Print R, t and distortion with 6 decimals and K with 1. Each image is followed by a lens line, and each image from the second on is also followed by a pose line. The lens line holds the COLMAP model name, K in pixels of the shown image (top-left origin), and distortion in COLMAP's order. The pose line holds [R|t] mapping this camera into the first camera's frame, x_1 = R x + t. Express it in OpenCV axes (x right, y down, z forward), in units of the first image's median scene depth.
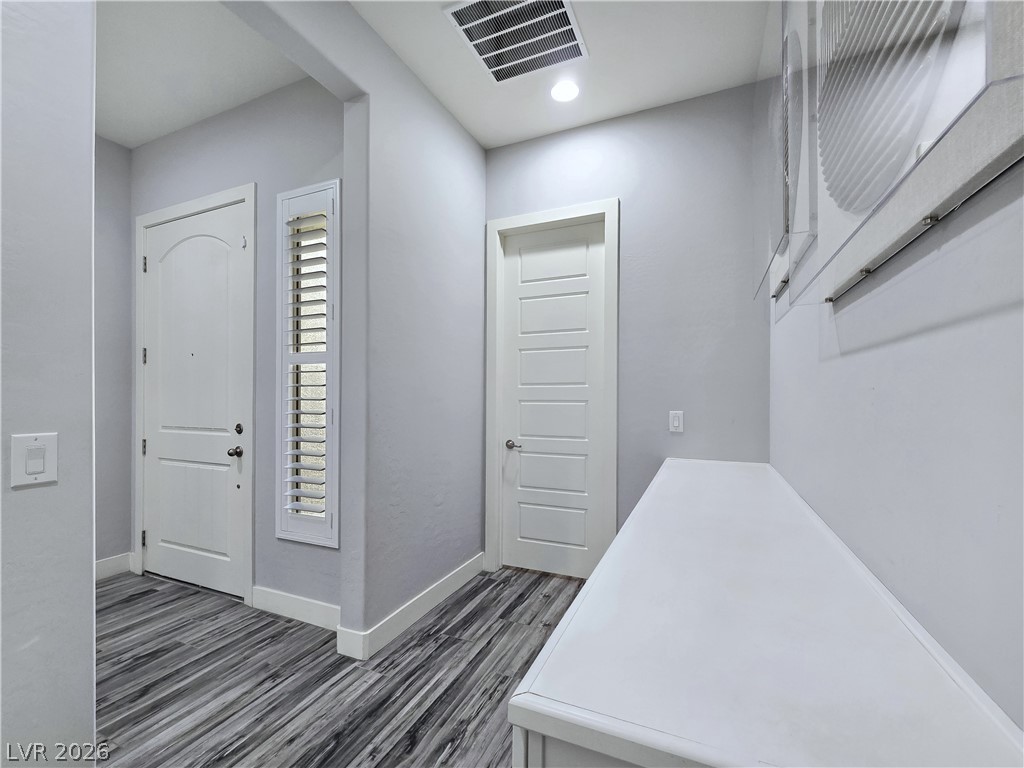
lens RADIAL K [[442.0, 0, 513.3], [0, 442.0, 396.0], [0, 0, 1]] dist [-0.001476, 0.000020]
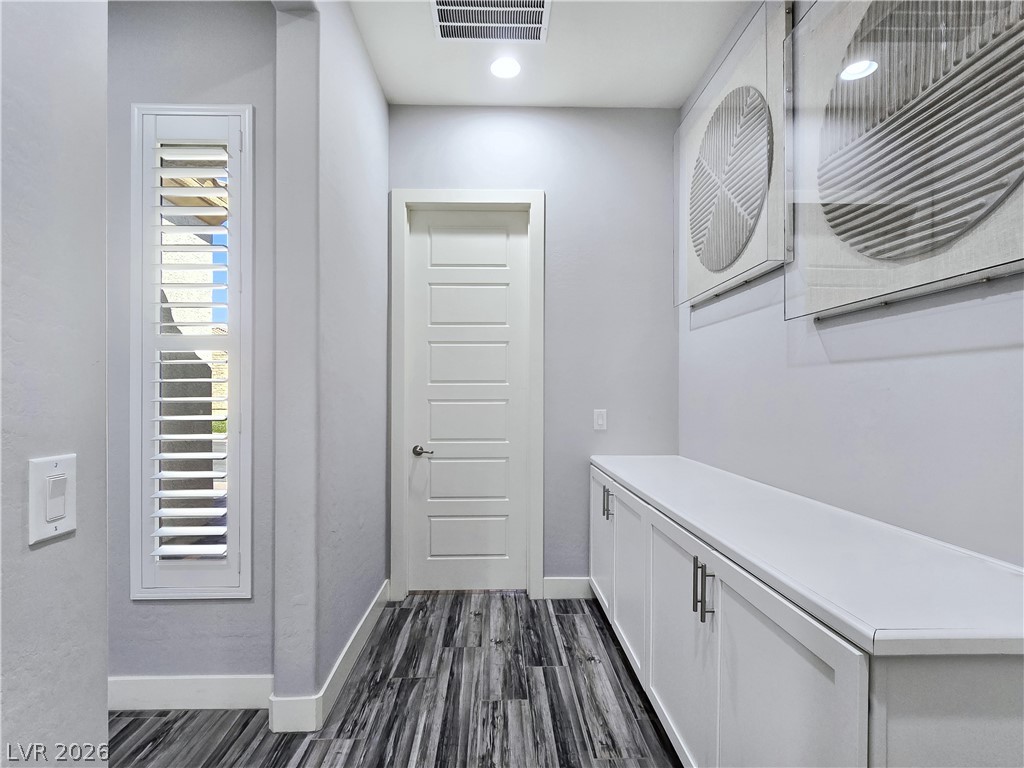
lens RADIAL K [[505.2, 0, 510.3], [0, 505.2, 395.2], [0, 0, 1]] dist [-0.002719, -0.000036]
pose [[0.903540, -0.001521, 0.428501, -0.342906], [0.001109, 0.999999, 0.001210, -0.000541], [-0.428502, -0.000618, 0.903541, 0.033557]]
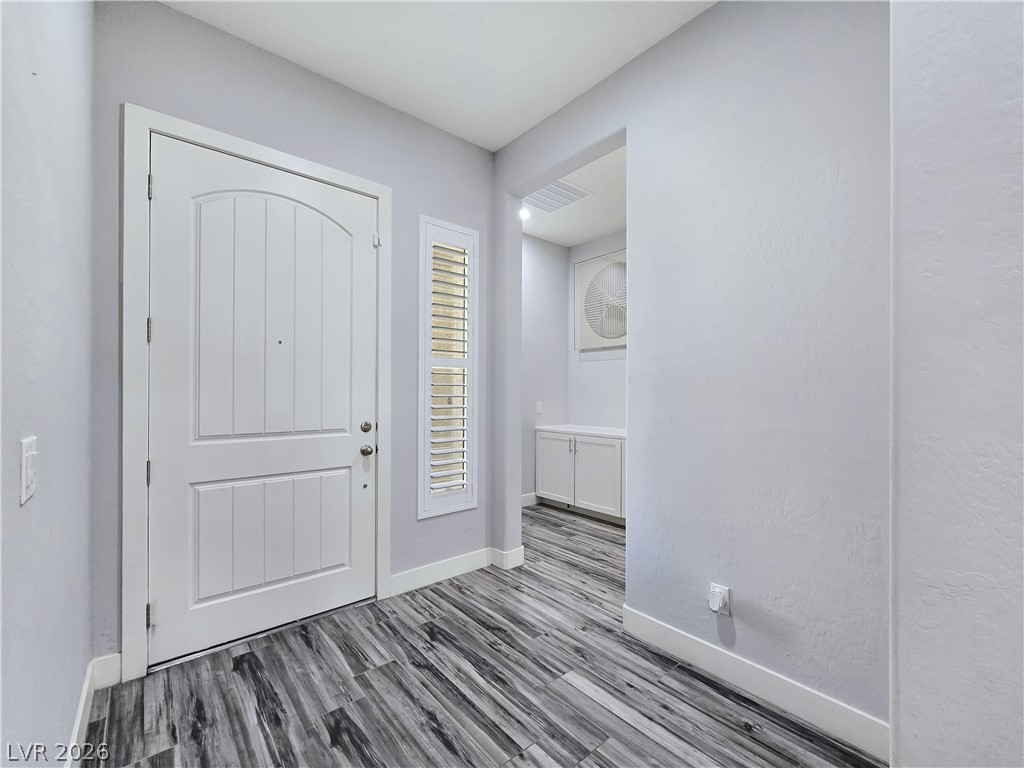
lens RADIAL K [[429.1, 0, 513.1], [0, 429.1, 392.6], [0, 0, 1]] dist [-0.003627, -0.000344]
pose [[0.436480, 0.001183, 0.899713, -1.428450], [-0.003645, 0.999993, 0.000453, -0.004236], [-0.899706, -0.003477, 0.436482, 0.314159]]
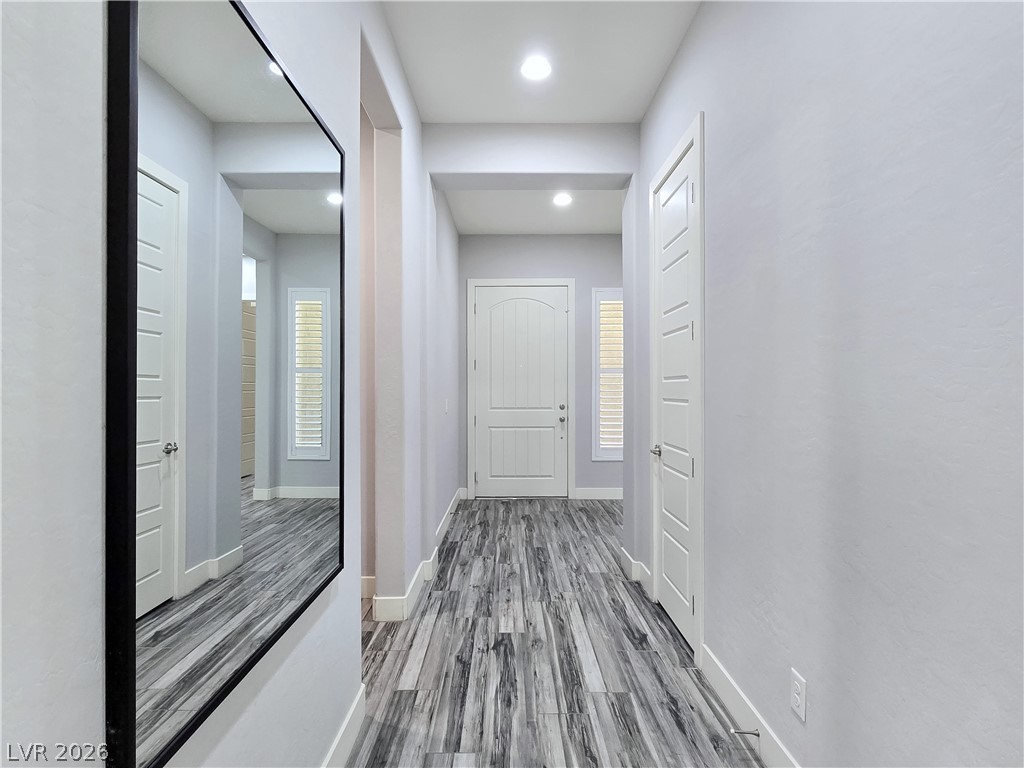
lens RADIAL K [[505.2, 0, 510.3], [0, 505.2, 395.2], [0, 0, 1]] dist [-0.002719, -0.000036]
pose [[0.913758, -0.001850, 0.406255, -1.813224], [0.000382, 0.999993, 0.003695, 0.016600], [-0.406259, -0.003221, 0.913752, -0.930298]]
